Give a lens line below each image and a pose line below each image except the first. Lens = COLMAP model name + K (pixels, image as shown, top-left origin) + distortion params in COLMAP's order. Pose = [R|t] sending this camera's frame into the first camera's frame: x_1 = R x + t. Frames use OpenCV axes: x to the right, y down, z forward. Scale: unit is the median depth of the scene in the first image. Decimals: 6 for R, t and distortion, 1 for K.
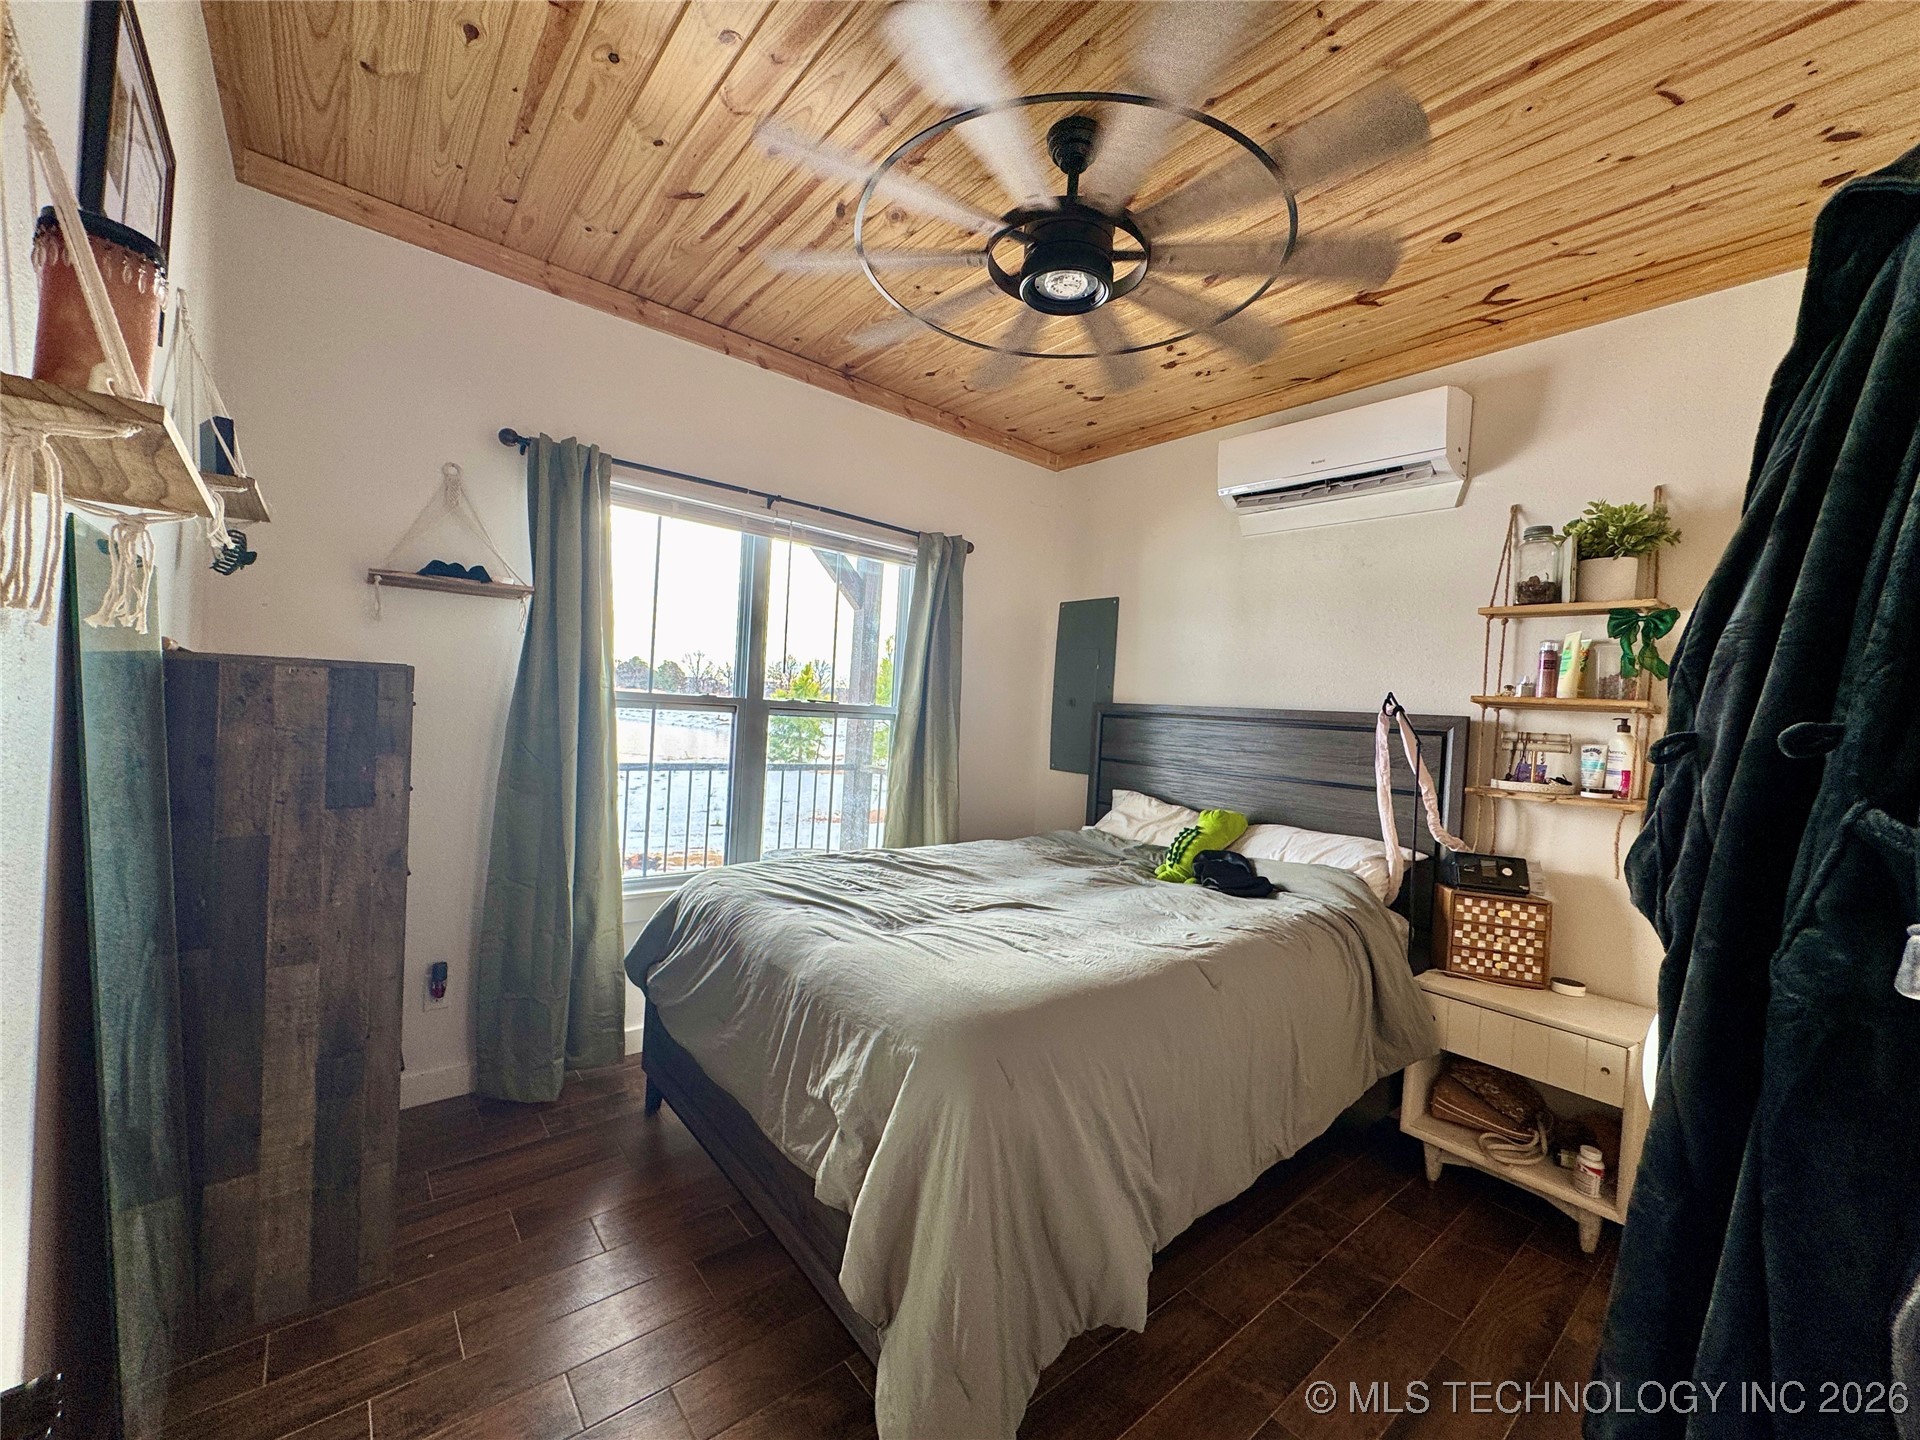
lens RADIAL K [[763.3, 0, 958.5], [0, 763.3, 719.4], [0, 0, 1]] dist [-0.001627, 0.000214]
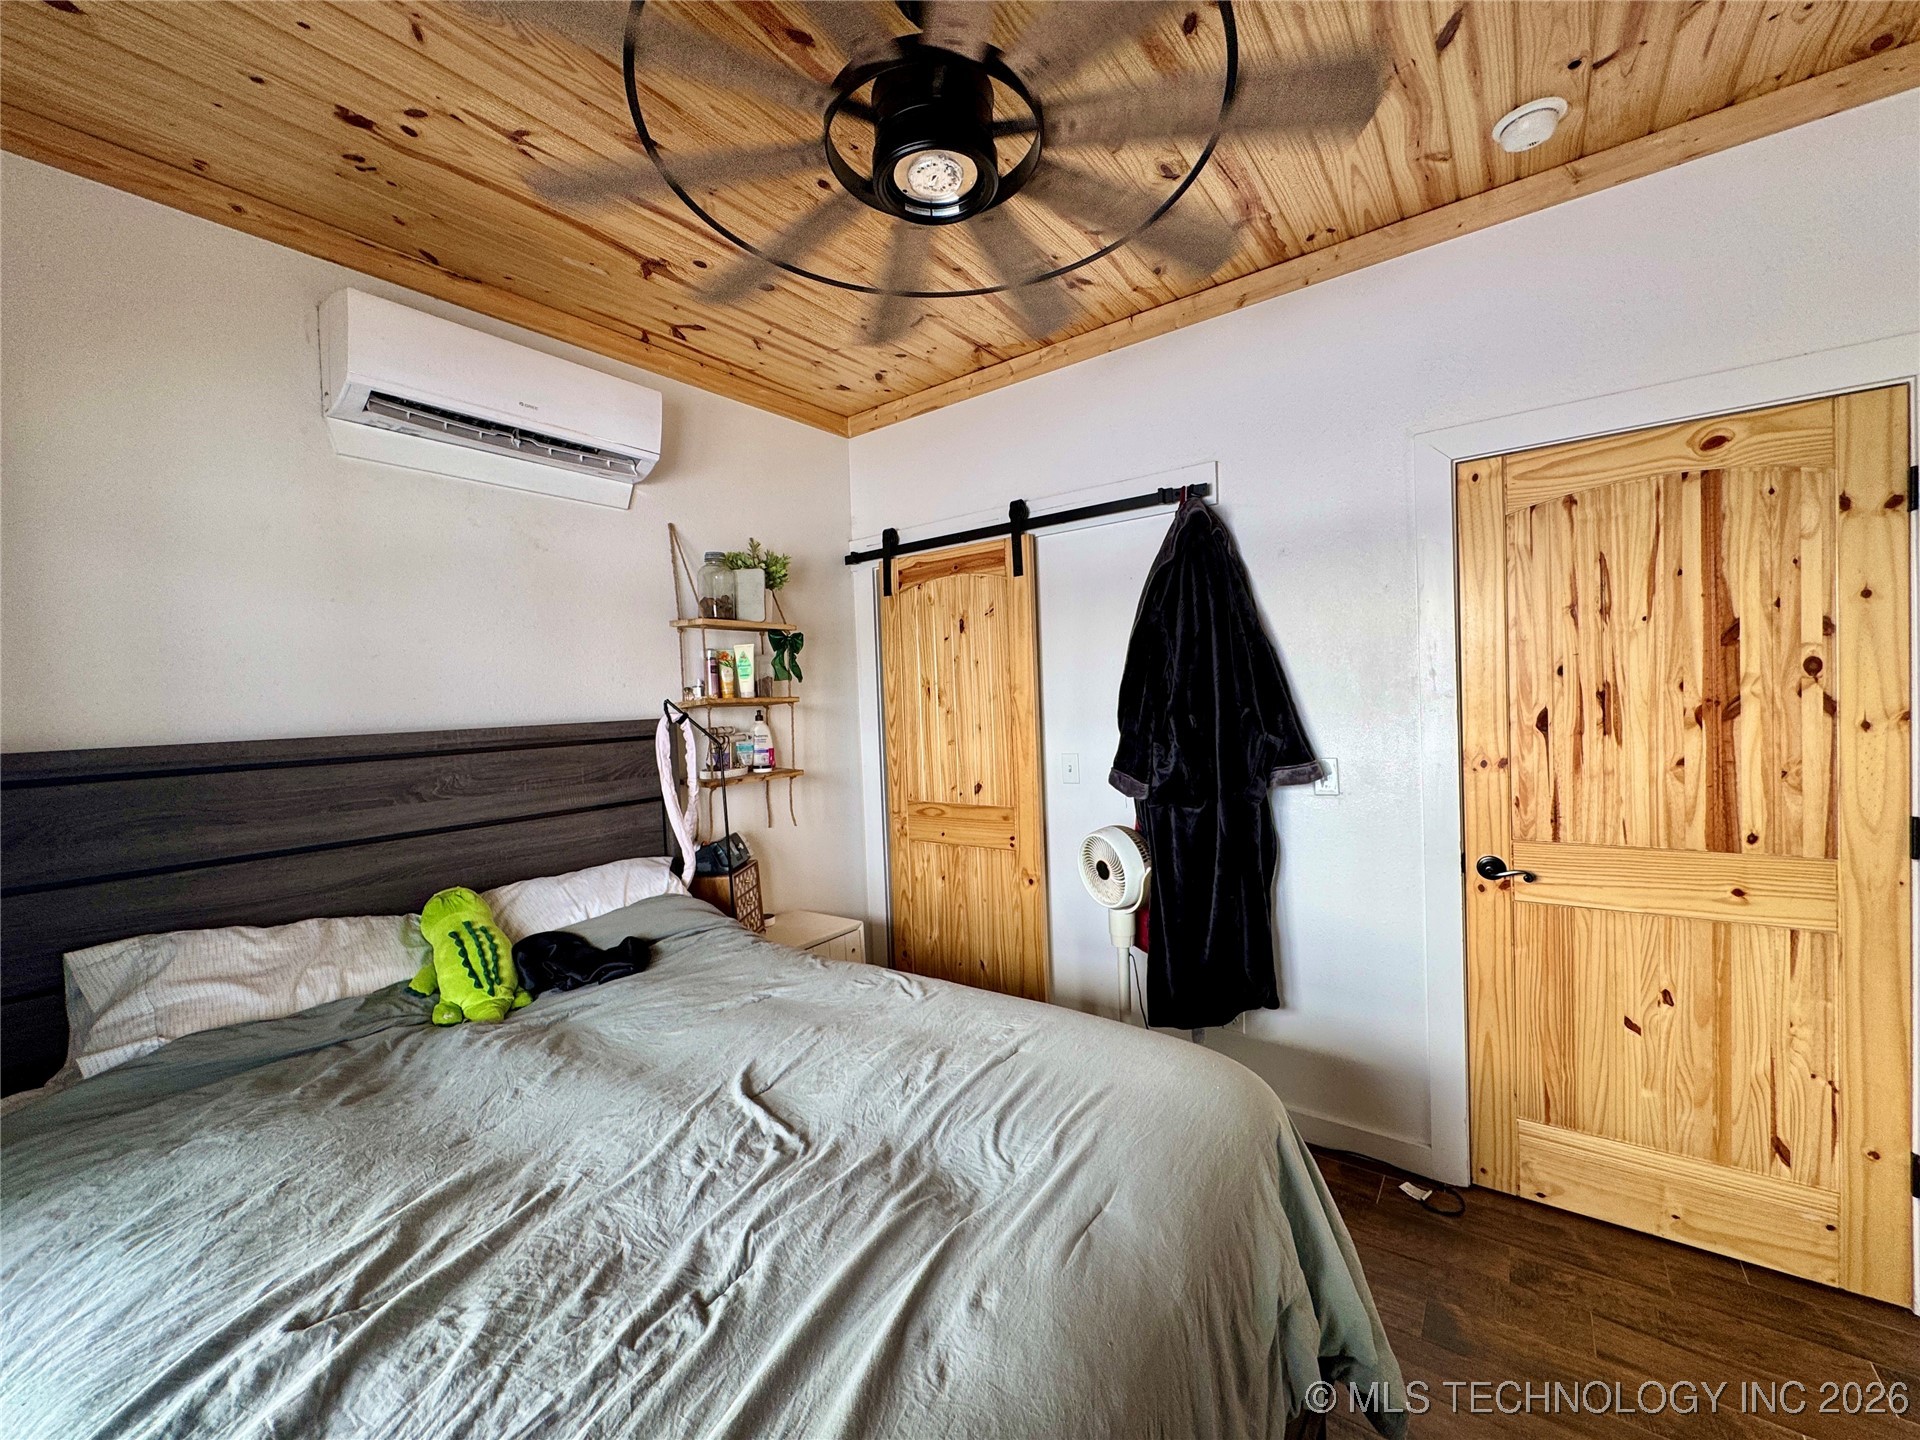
lens RADIAL K [[763.3, 0, 958.5], [0, 763.3, 719.4], [0, 0, 1]] dist [-0.001627, 0.000214]
pose [[-0.239789, -0.076941, 0.967771, -0.480534], [0.038365, 0.995325, 0.088638, -0.085588], [-0.970067, 0.058383, -0.235717, 0.915662]]
